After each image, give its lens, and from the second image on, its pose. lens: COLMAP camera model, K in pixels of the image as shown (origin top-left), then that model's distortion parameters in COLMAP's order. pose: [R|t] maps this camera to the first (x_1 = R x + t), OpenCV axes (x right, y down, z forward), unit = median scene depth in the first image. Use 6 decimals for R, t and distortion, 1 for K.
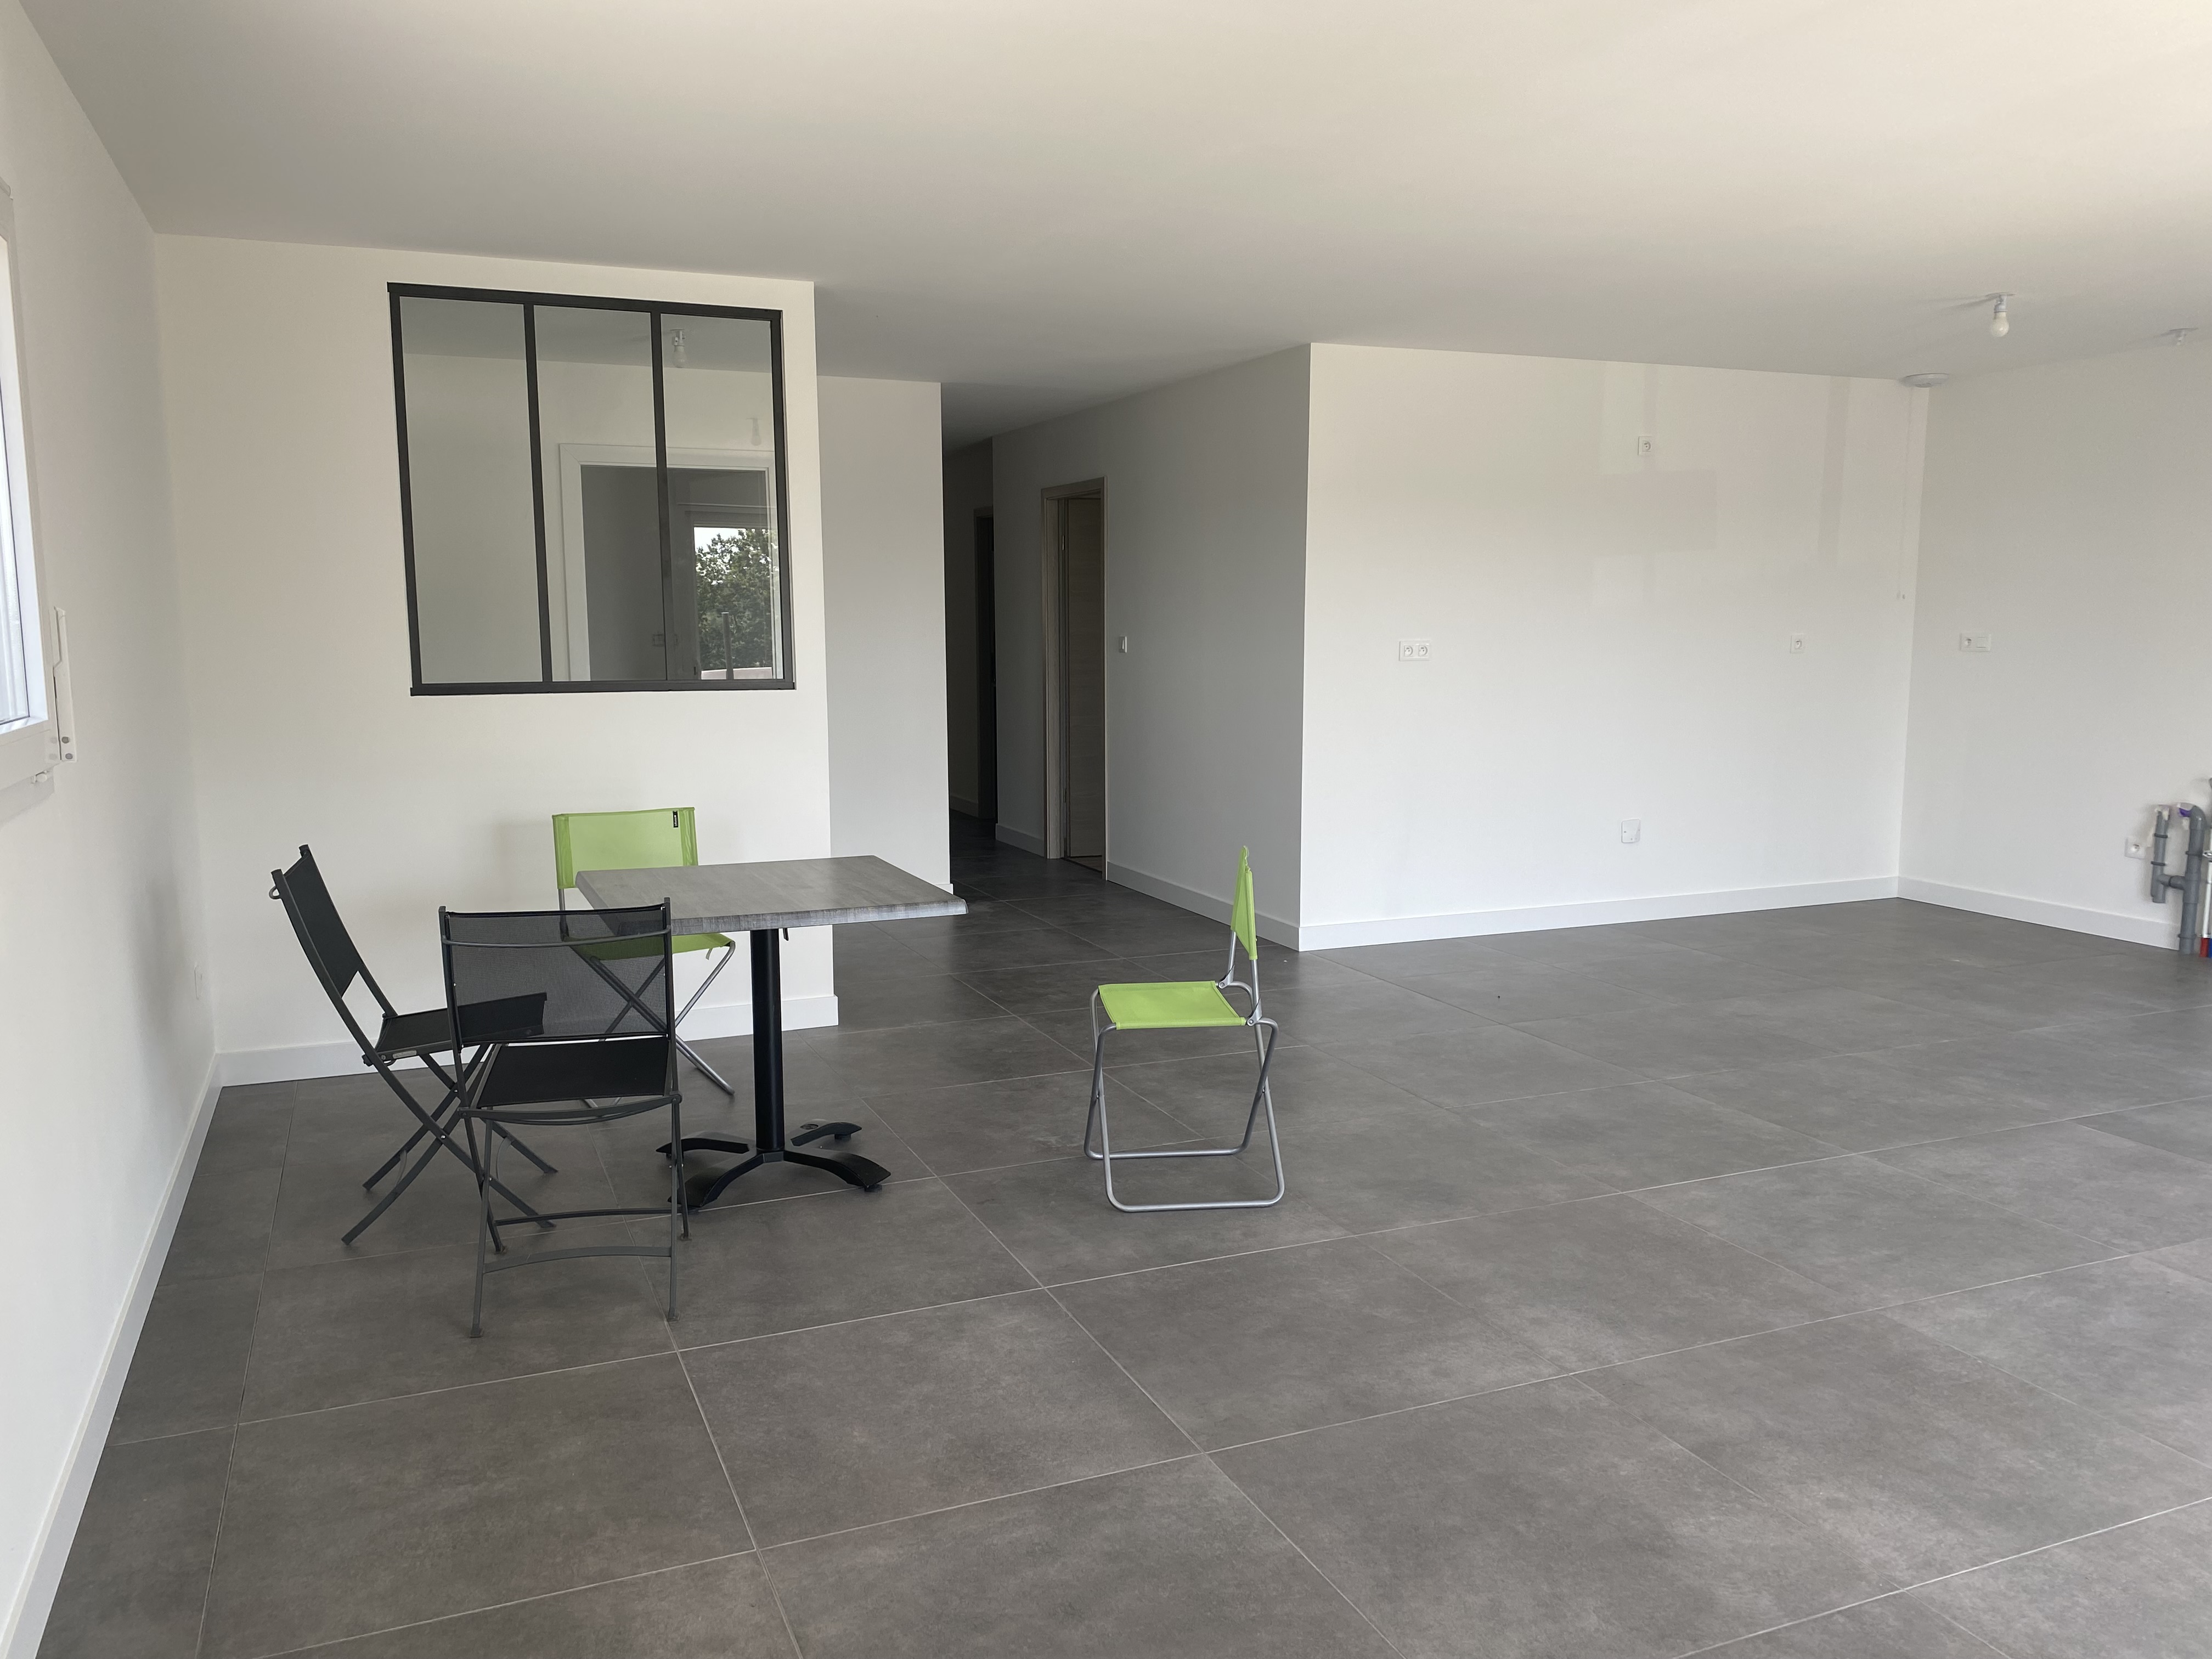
lens RADIAL K [[1689.3, 0, 1101.3], [0, 1689.3, 825.9], [0, 0, 1]] dist [0.012948, 0.000731]
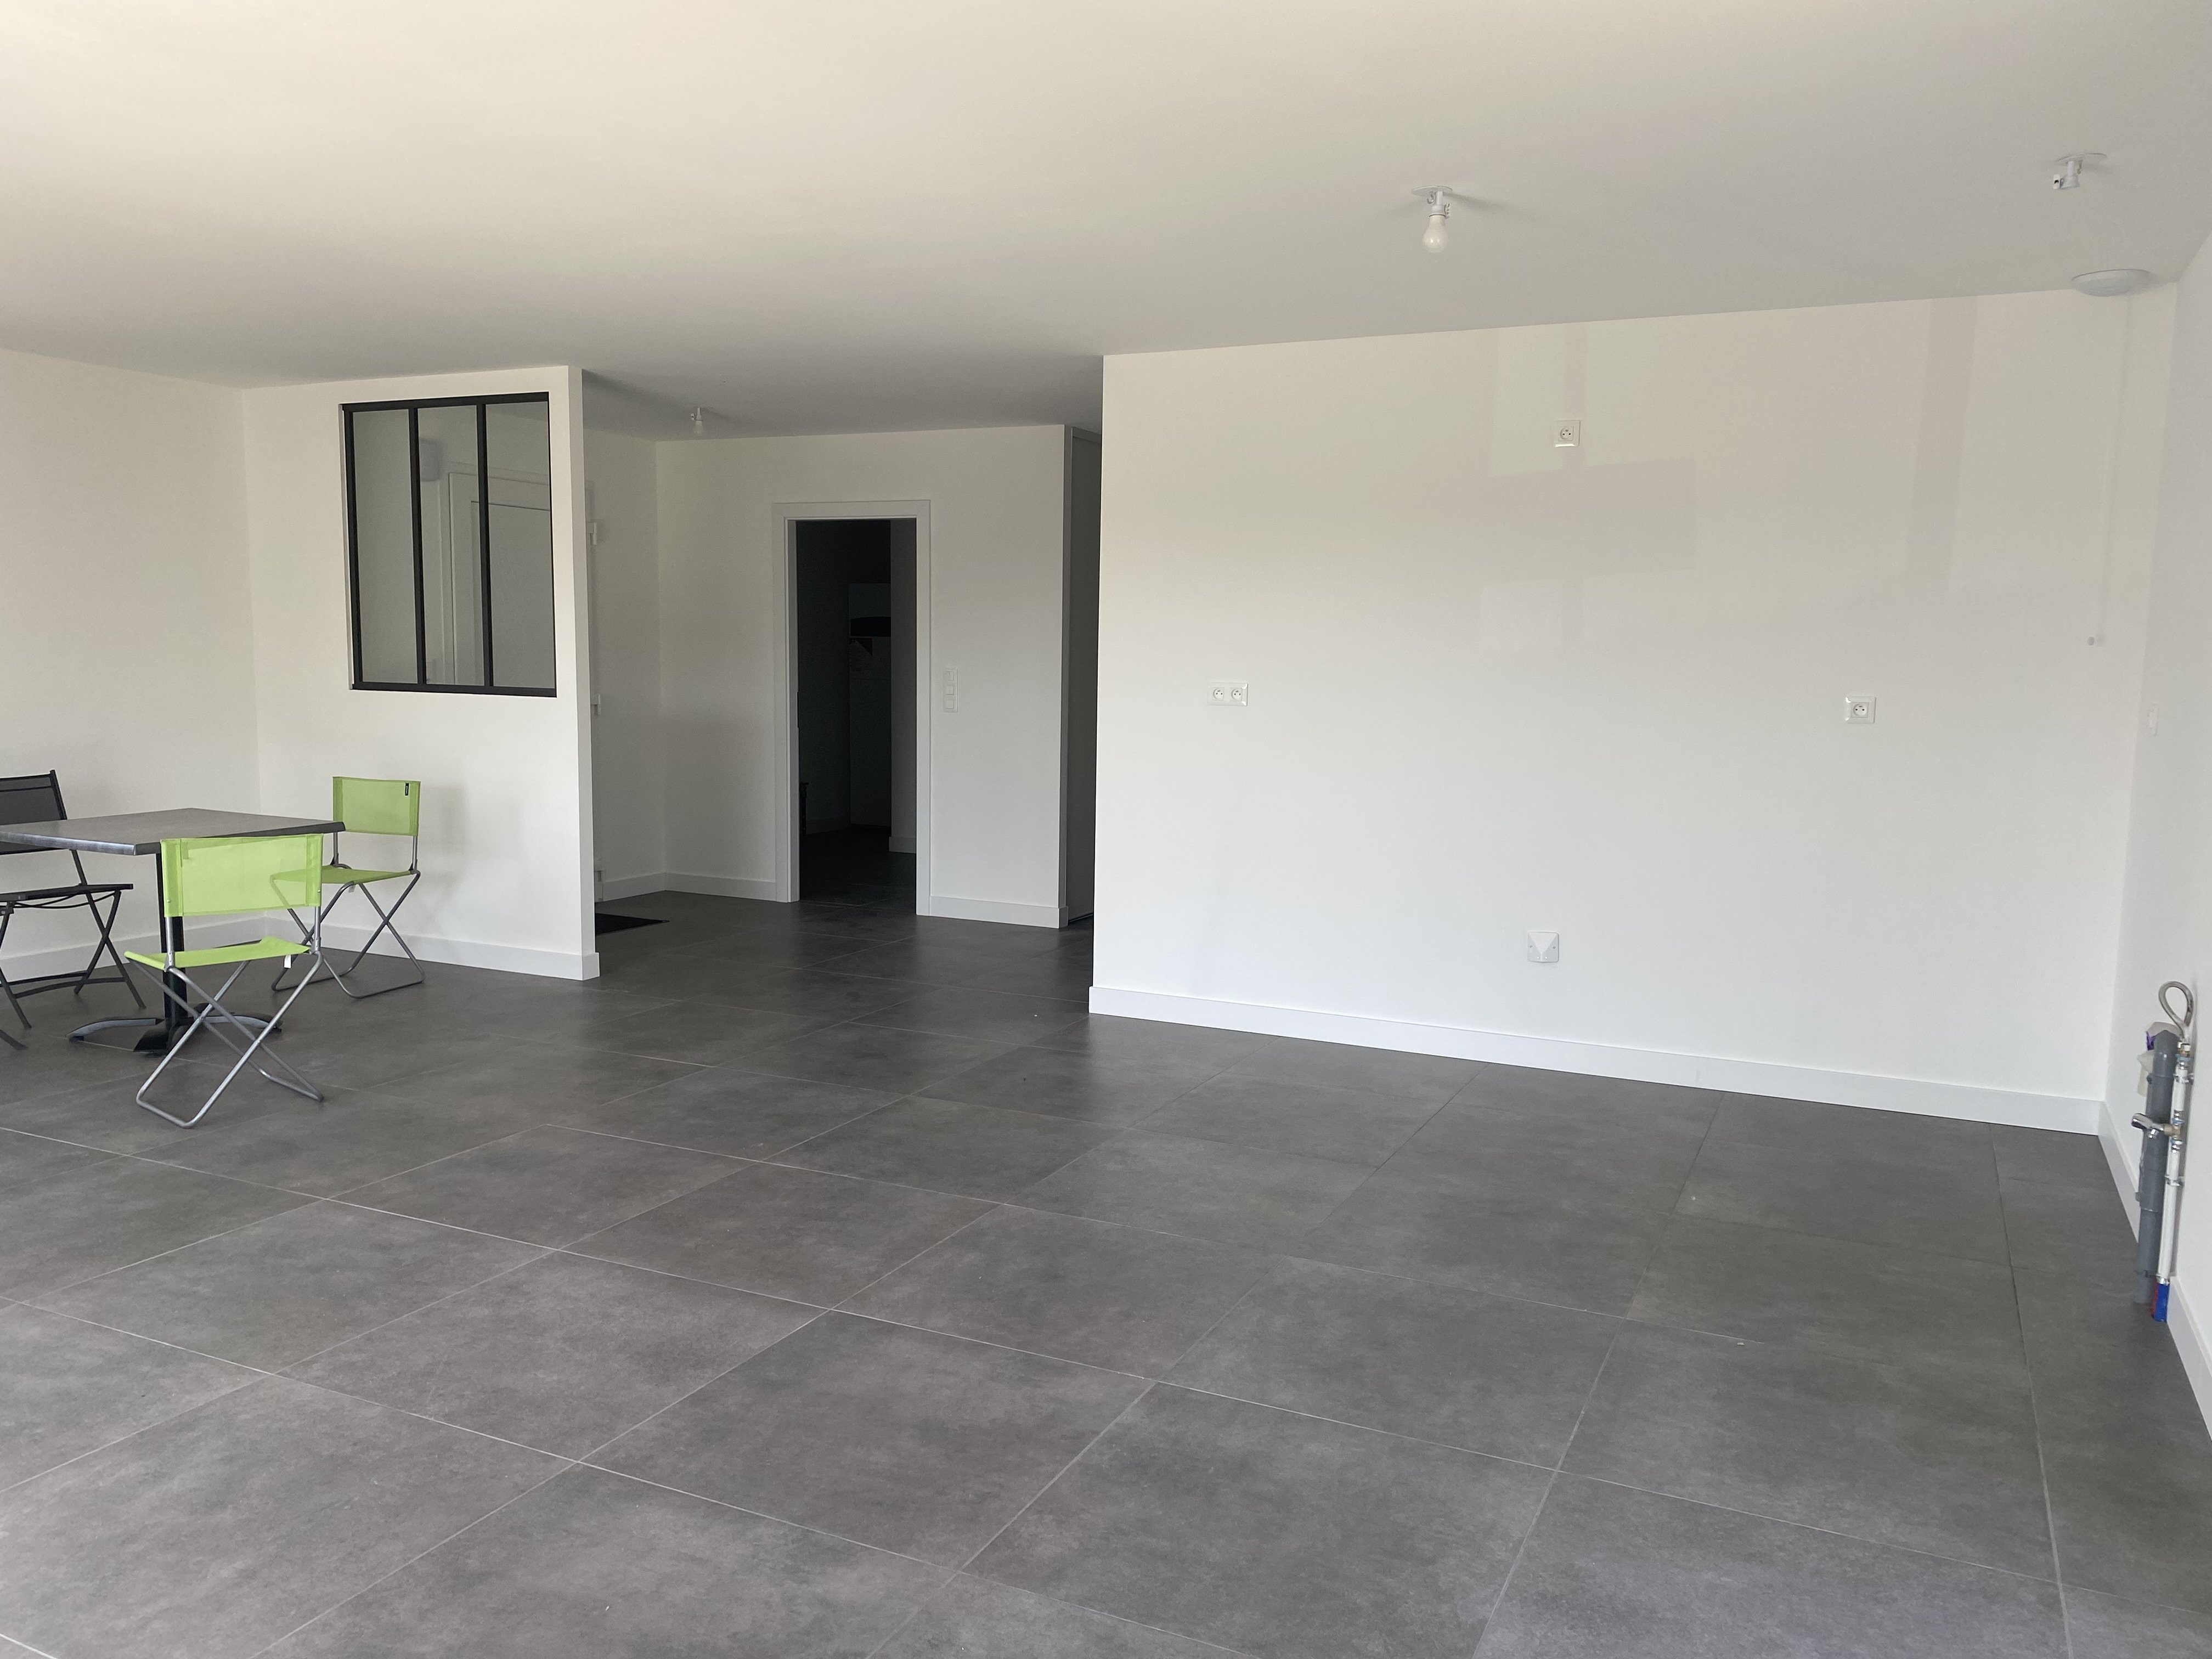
lens RADIAL K [[1677.1, 0, 1099.1], [0, 1677.1, 837.5], [0, 0, 1]] dist [0.009486, -0.014757]
pose [[0.667526, 0.098910, -0.737987, 1.279353], [-0.113097, 0.993106, 0.030804, -0.080185], [0.735947, 0.062902, 0.674111, 0.613587]]
